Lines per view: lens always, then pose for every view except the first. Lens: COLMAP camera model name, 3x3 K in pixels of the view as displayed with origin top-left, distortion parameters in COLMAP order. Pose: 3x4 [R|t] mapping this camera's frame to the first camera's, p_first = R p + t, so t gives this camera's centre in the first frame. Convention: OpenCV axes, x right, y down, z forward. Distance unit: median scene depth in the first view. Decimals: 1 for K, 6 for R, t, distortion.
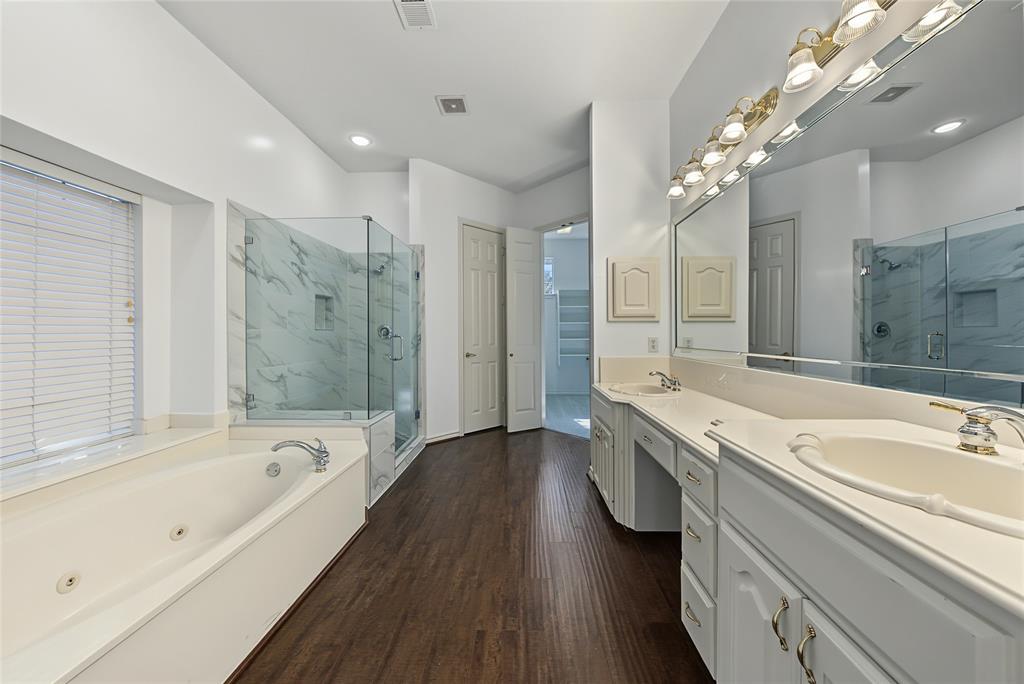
lens RADIAL K [[352.1, 0, 514.8], [0, 352.1, 337.1], [0, 0, 1]] dist [-0.000486, -0.000390]
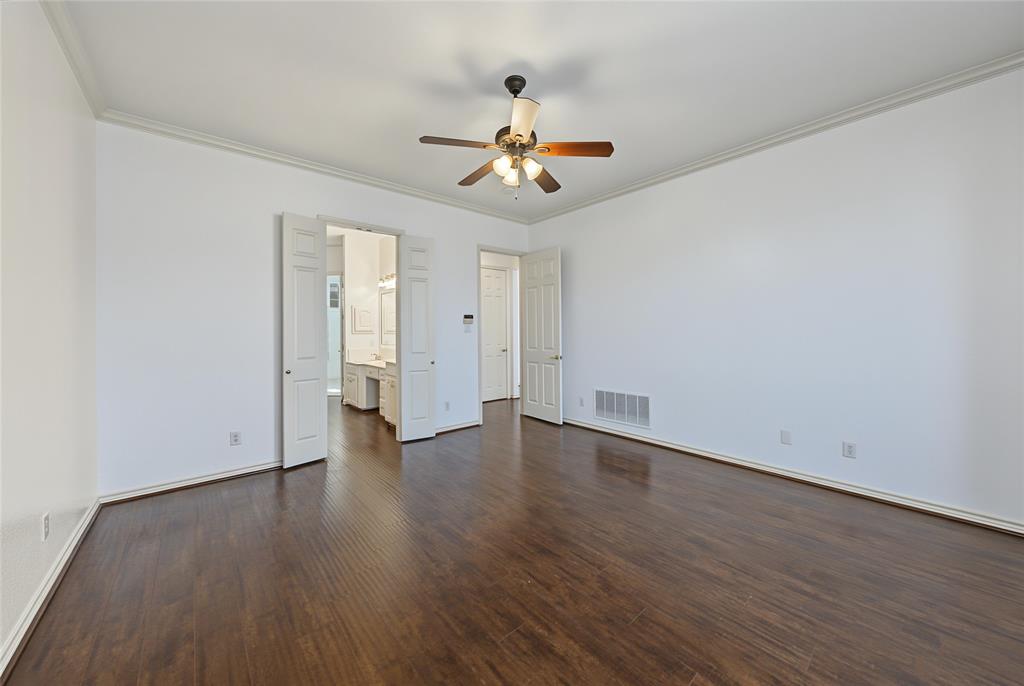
lens RADIAL K [[352.1, 0, 513.3], [0, 352.1, 339.3], [0, 0, 1]] dist [-0.000486, -0.000390]
pose [[0.722411, -0.001633, 0.691462, -0.480163], [0.005319, 0.999981, -0.003195, 0.006333], [-0.691443, 0.005986, 0.722406, -1.177274]]
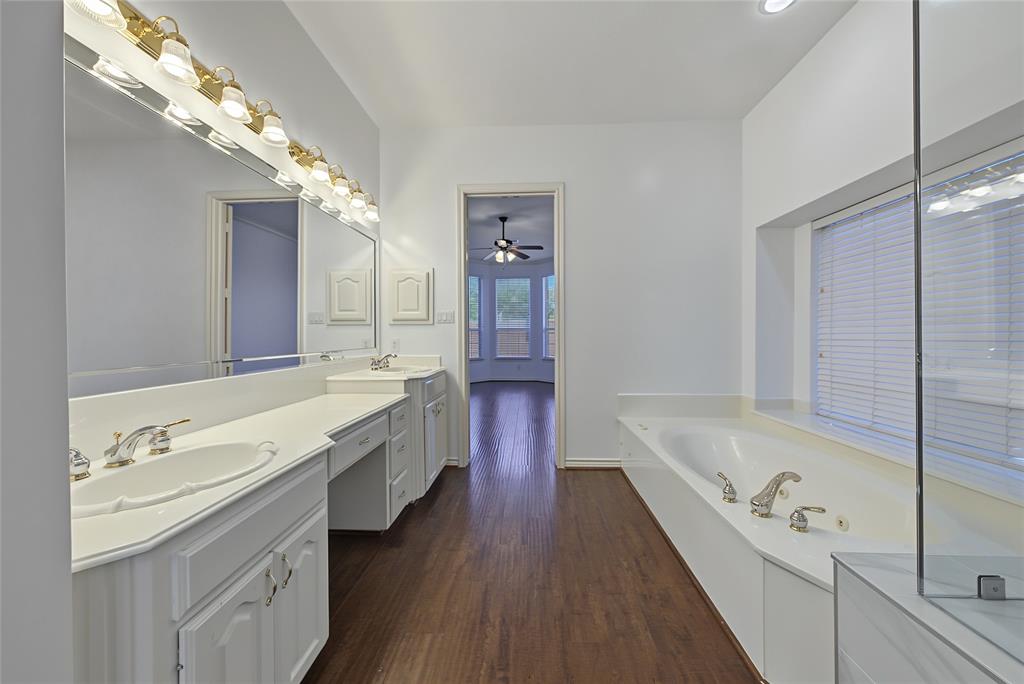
lens RADIAL K [[352.1, 0, 512.6], [0, 352.1, 335.4], [0, 0, 1]] dist [-0.000486, -0.000390]
pose [[-0.999843, 0.005144, 0.016964, -0.054588], [0.005241, 0.999970, 0.005654, -0.011592], [-0.016935, 0.005742, -0.999840, 1.709705]]
